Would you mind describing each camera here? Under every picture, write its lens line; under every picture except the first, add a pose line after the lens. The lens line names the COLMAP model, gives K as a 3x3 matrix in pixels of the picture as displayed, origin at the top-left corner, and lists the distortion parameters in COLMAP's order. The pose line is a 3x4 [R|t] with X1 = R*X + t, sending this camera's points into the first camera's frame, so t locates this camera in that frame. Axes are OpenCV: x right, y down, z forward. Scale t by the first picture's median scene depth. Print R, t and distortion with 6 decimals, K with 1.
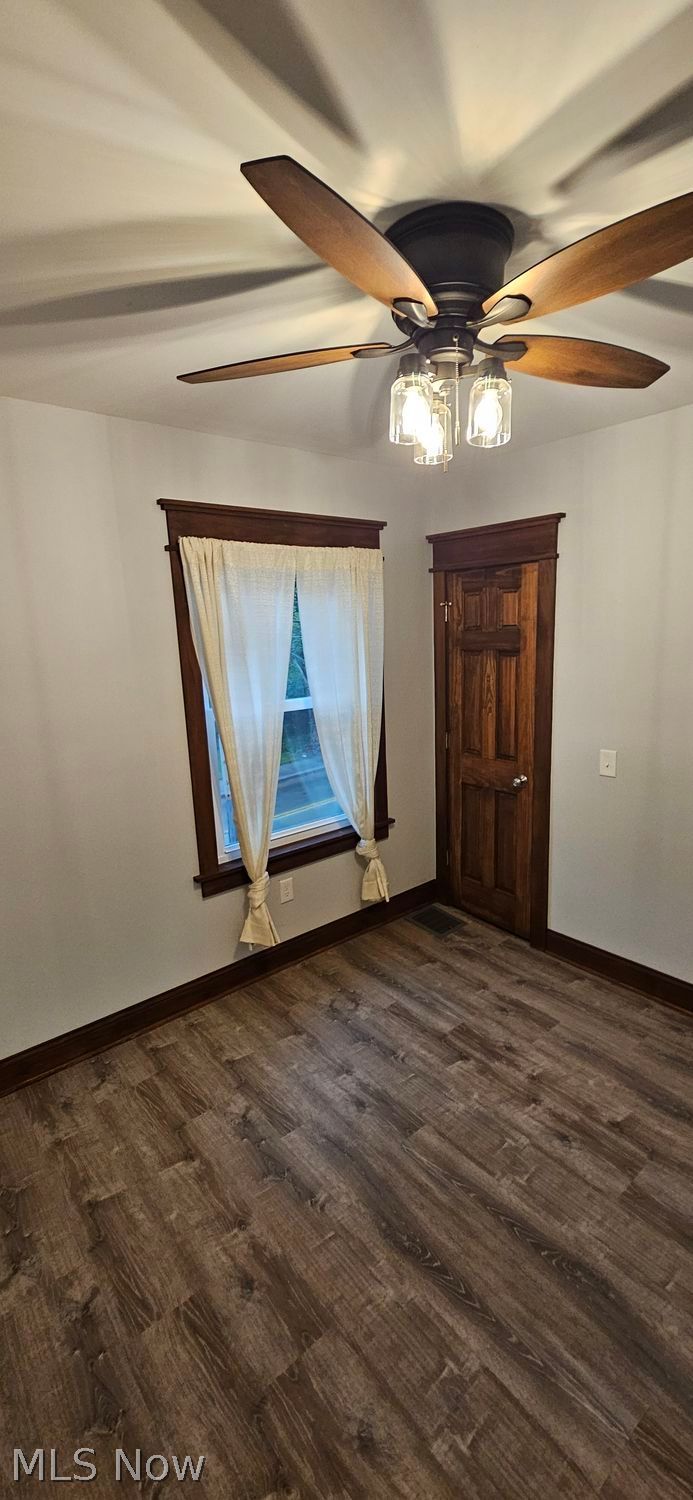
lens RADIAL K [[612.0, 0, 354.0], [0, 612.0, 756.0], [0, 0, 1]] dist [-0.000621, 0.000801]
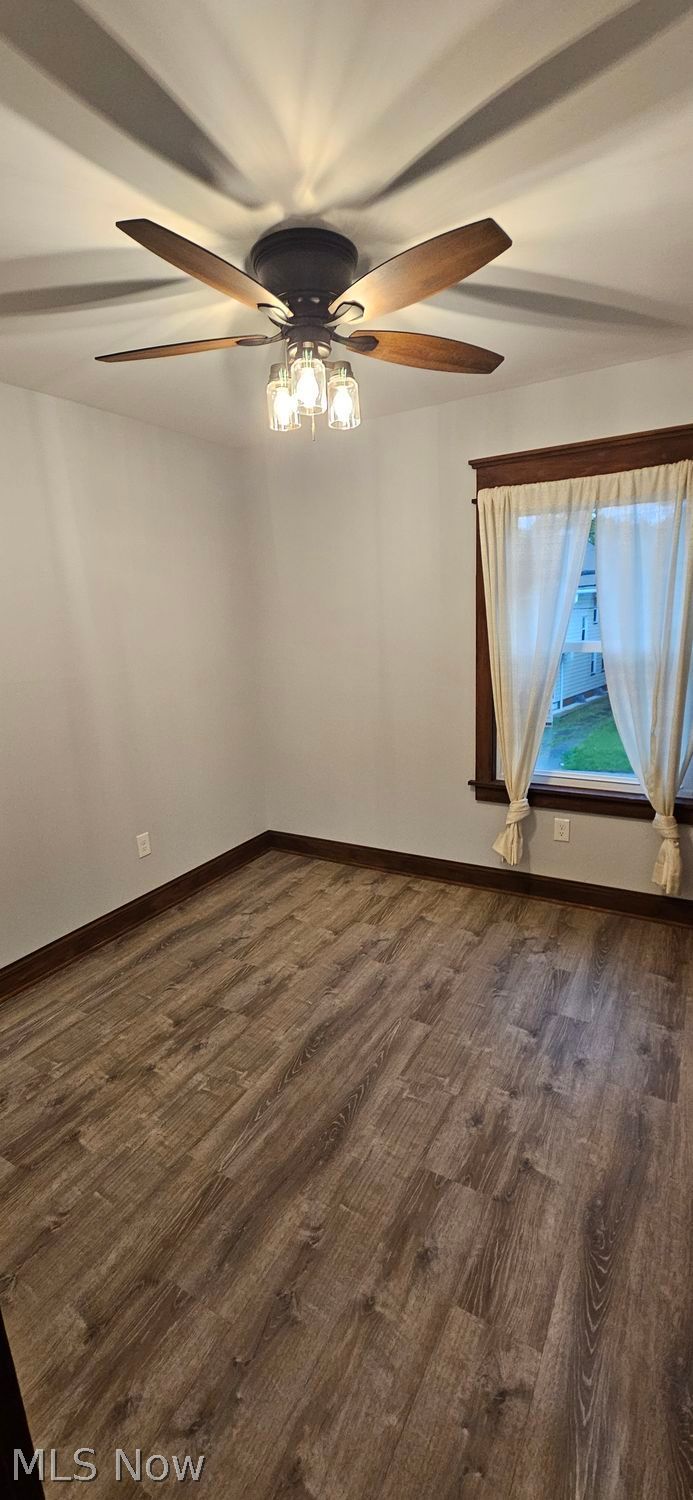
lens RADIAL K [[612.0, 0, 352.5], [0, 612.0, 756.7], [0, 0, 1]] dist [-0.000621, 0.000801]
pose [[0.346556, 0.241291, -0.906464, 1.074825], [-0.158766, 0.967496, 0.196838, -0.068862], [0.924496, 0.075700, 0.373600, 0.476188]]
